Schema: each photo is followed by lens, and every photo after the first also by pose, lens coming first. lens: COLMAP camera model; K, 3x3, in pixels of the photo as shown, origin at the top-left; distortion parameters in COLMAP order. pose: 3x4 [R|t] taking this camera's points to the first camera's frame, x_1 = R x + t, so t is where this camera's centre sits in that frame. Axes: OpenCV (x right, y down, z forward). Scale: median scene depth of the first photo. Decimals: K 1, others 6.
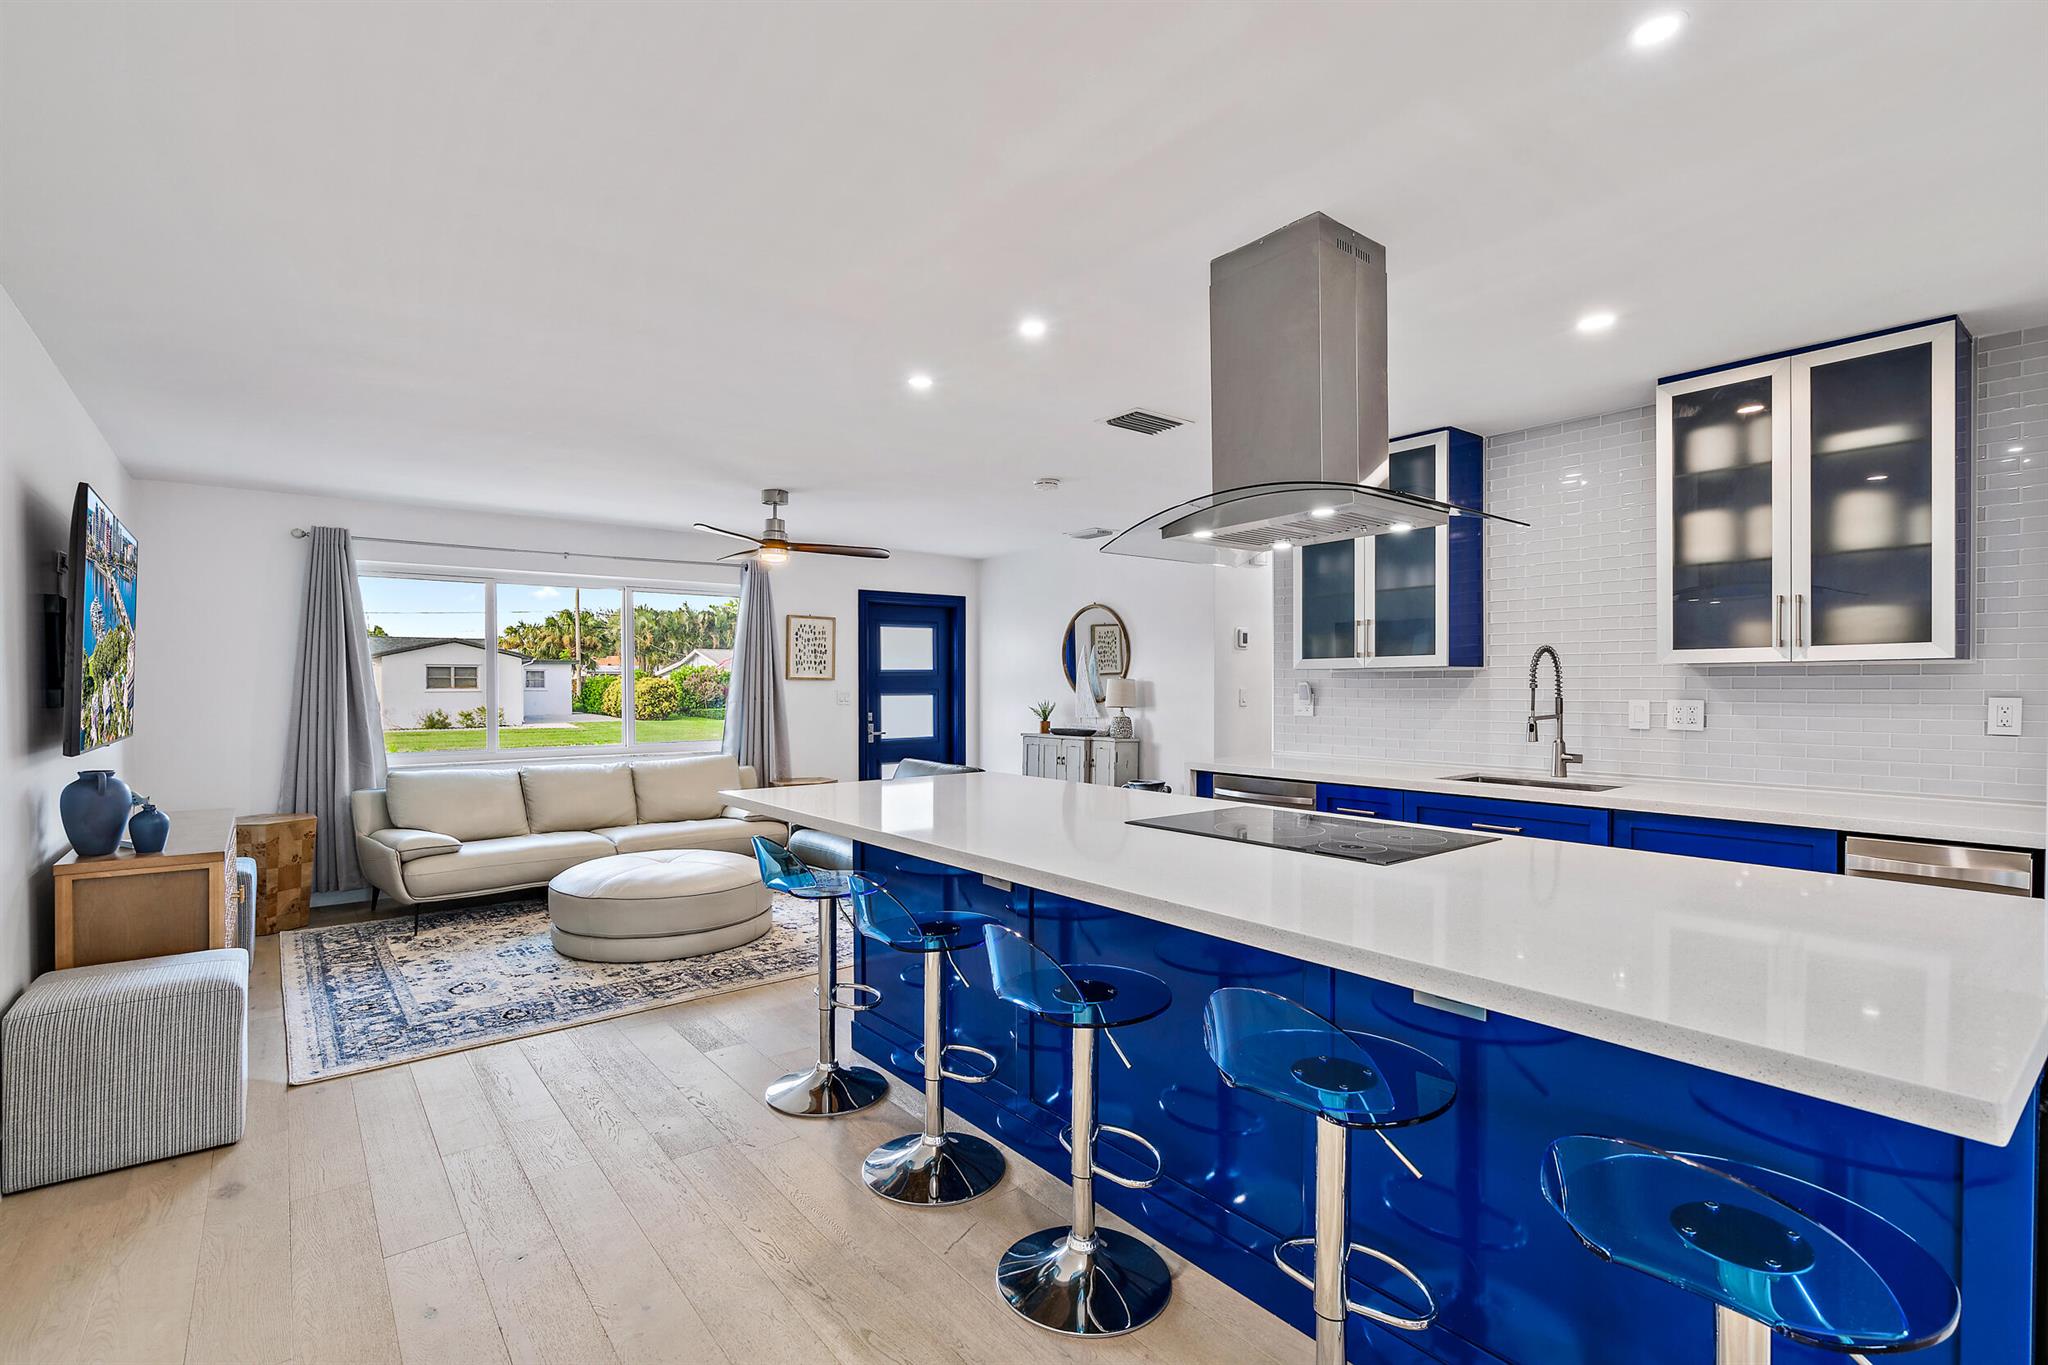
lens RADIAL K [[947.0, 0, 1032.6], [0, 947.0, 689.6], [0, 0, 1]] dist [-0.000275, -0.002592]
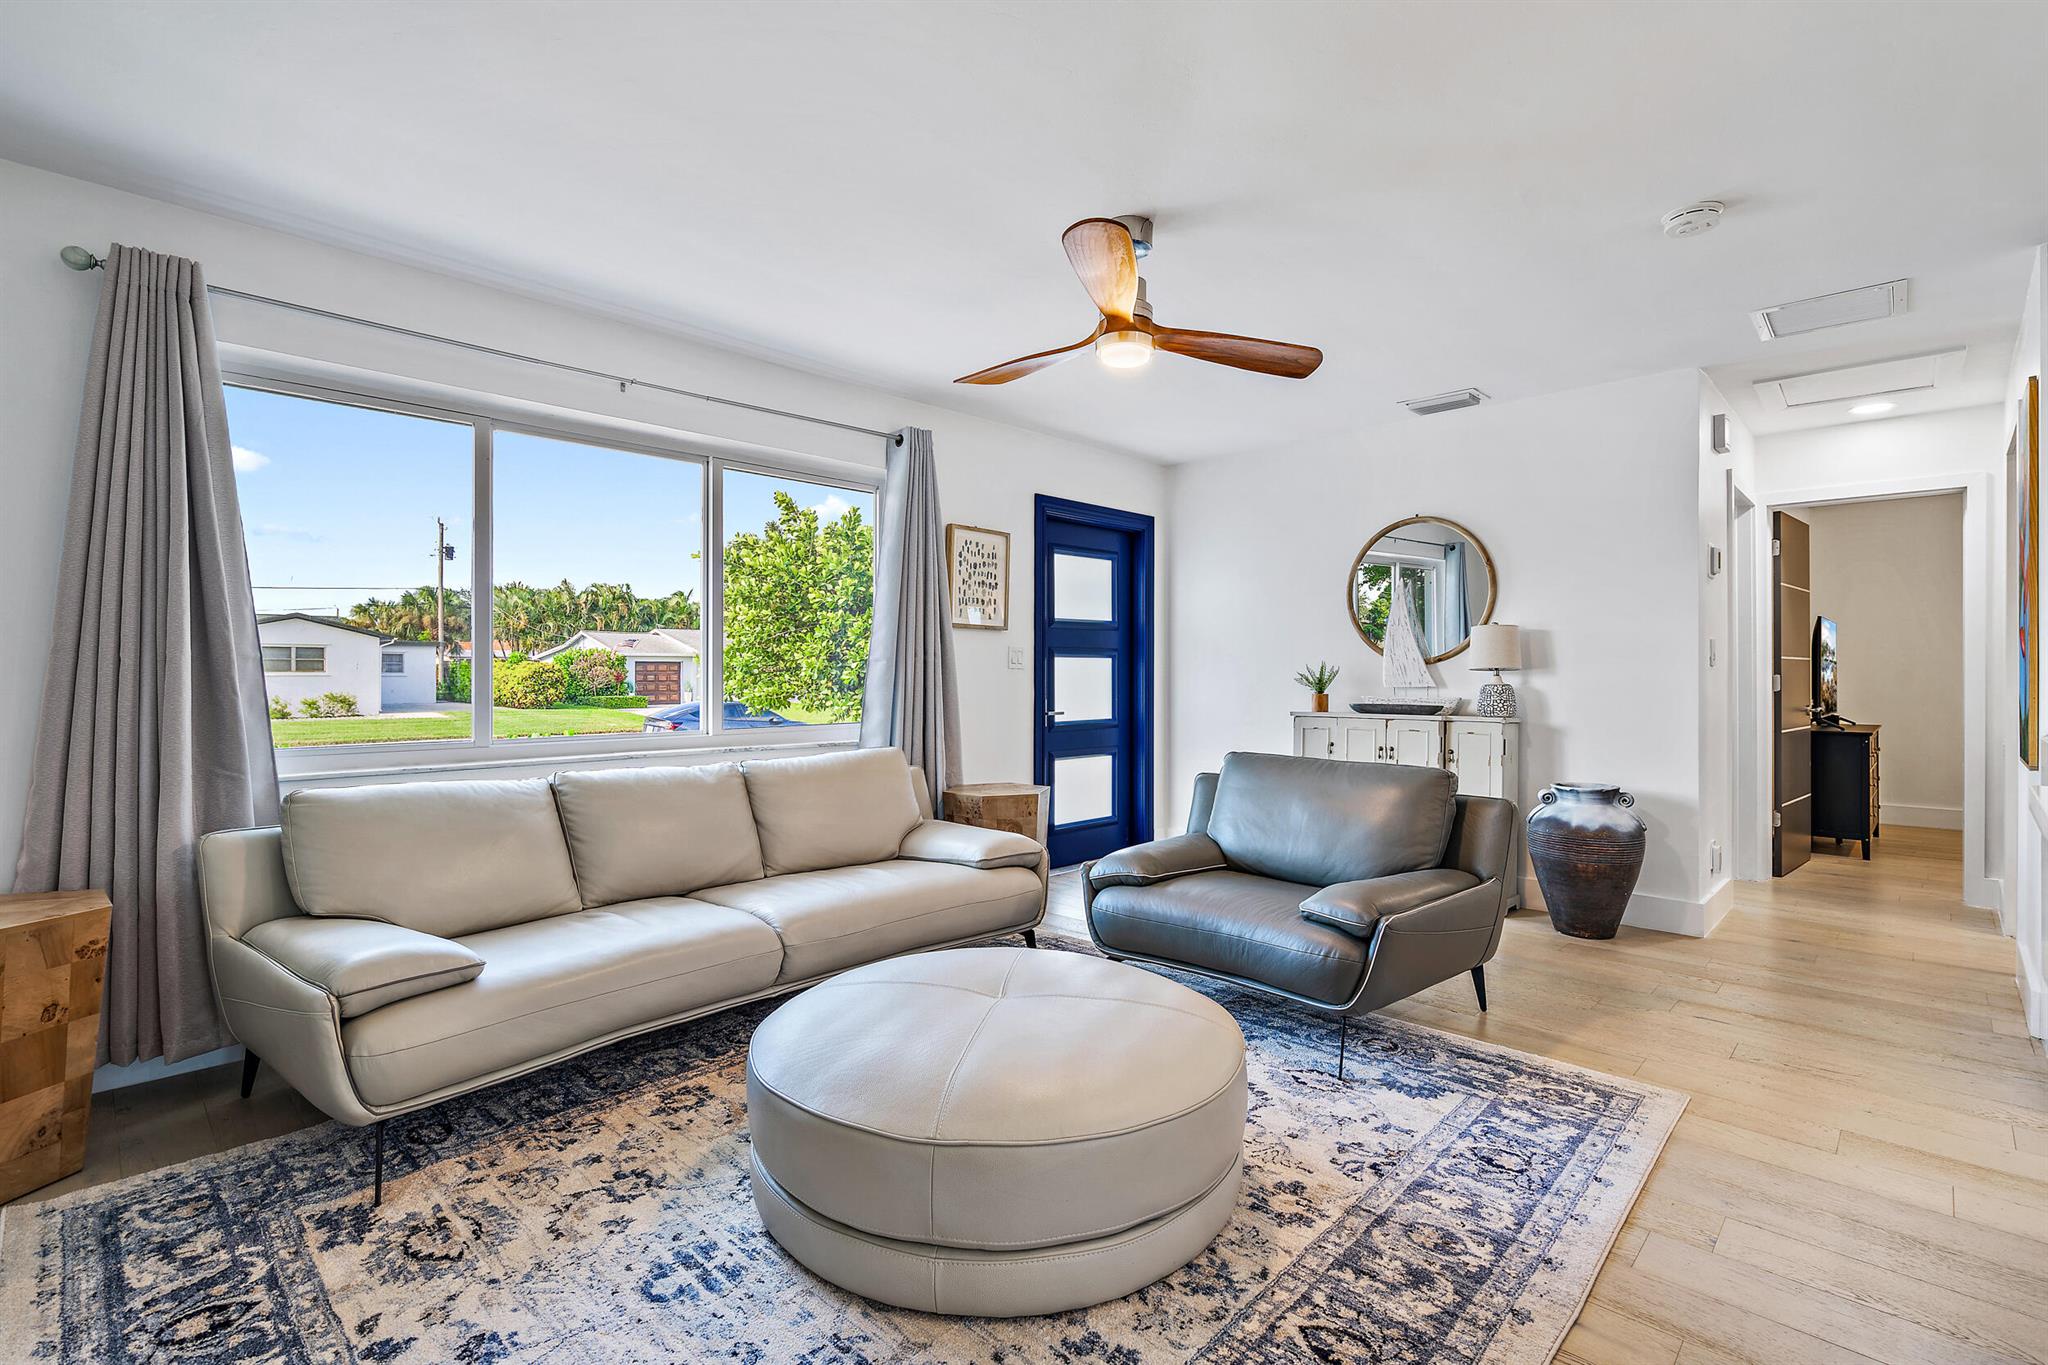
lens RADIAL K [[947.0, 0, 1031.2], [0, 947.0, 662.5], [0, 0, 1]] dist [-0.000275, -0.002592]
pose [[0.992757, 0.003382, 0.120090, -0.335988], [-0.001241, 0.999839, -0.017898, 0.029271], [-0.120131, 0.017619, 0.992602, 0.445556]]
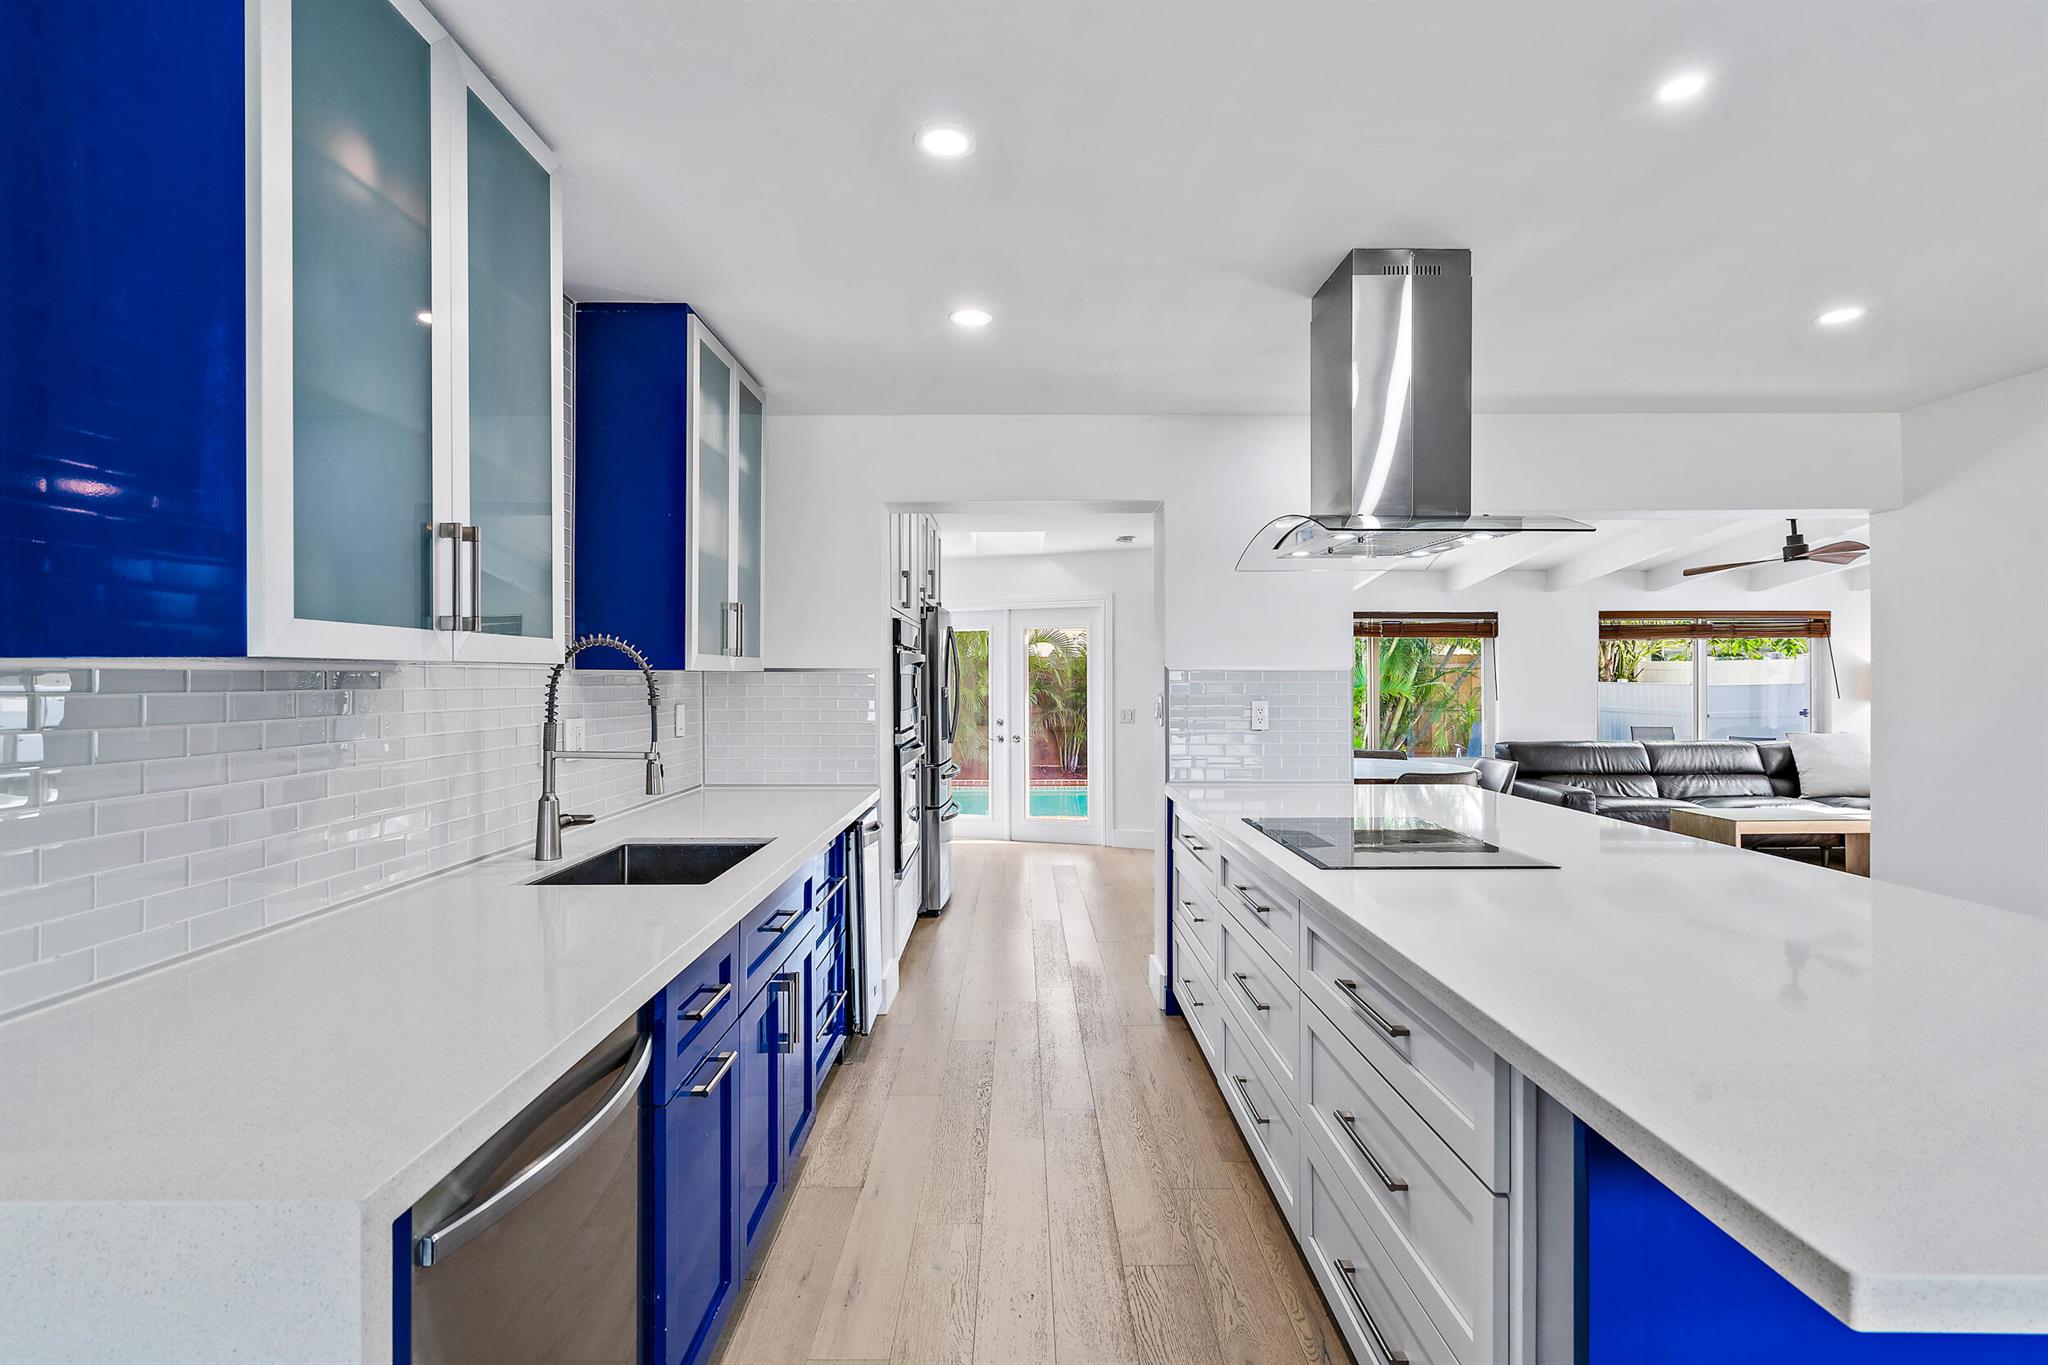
lens RADIAL K [[947.0, 0, 1011.4], [0, 947.0, 673.9], [0, 0, 1]] dist [-0.000275, -0.002592]
pose [[-0.777201, 0.007051, 0.629213, -0.023498], [0.006855, 0.999973, -0.002738, -0.011983], [-0.629215, 0.002185, -0.777228, 0.824183]]
